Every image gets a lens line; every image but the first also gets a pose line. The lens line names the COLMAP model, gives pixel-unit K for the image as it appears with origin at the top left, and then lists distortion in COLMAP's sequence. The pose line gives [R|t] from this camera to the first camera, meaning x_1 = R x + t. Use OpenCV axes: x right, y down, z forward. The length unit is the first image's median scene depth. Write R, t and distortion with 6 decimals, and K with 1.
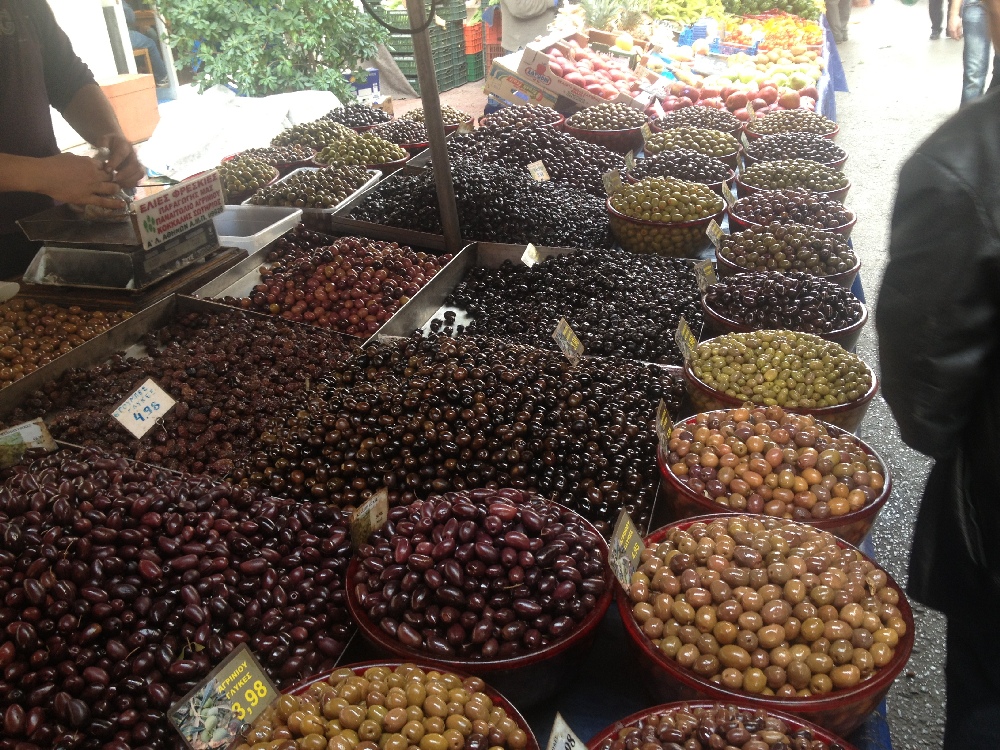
lens RADIAL K [[924.5, 0, 500.0], [0, 924.5, 375.0], [0, 0, 1]] dist [0.163809, -0.414866]
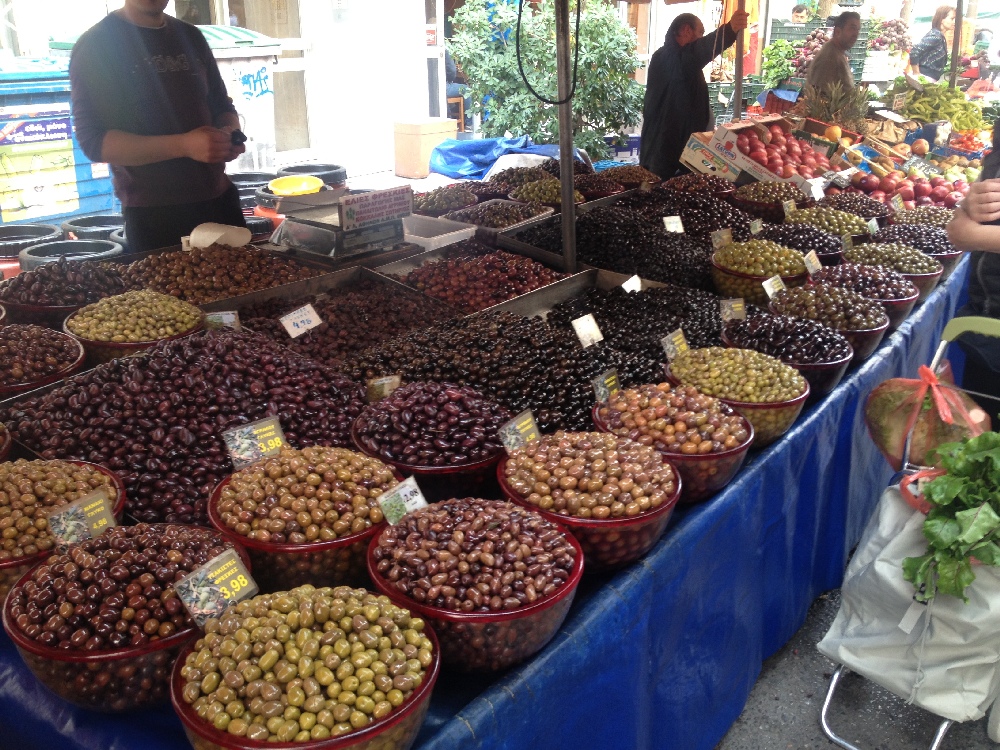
lens RADIAL K [[924.5, 0, 500.0], [0, 924.5, 375.0], [0, 0, 1]] dist [0.163809, -0.414866]
pose [[0.941558, 0.182899, -0.282873, 0.276065], [-0.200913, 0.978955, -0.035781, 0.081624], [0.270376, 0.090523, 0.958490, -0.269206]]
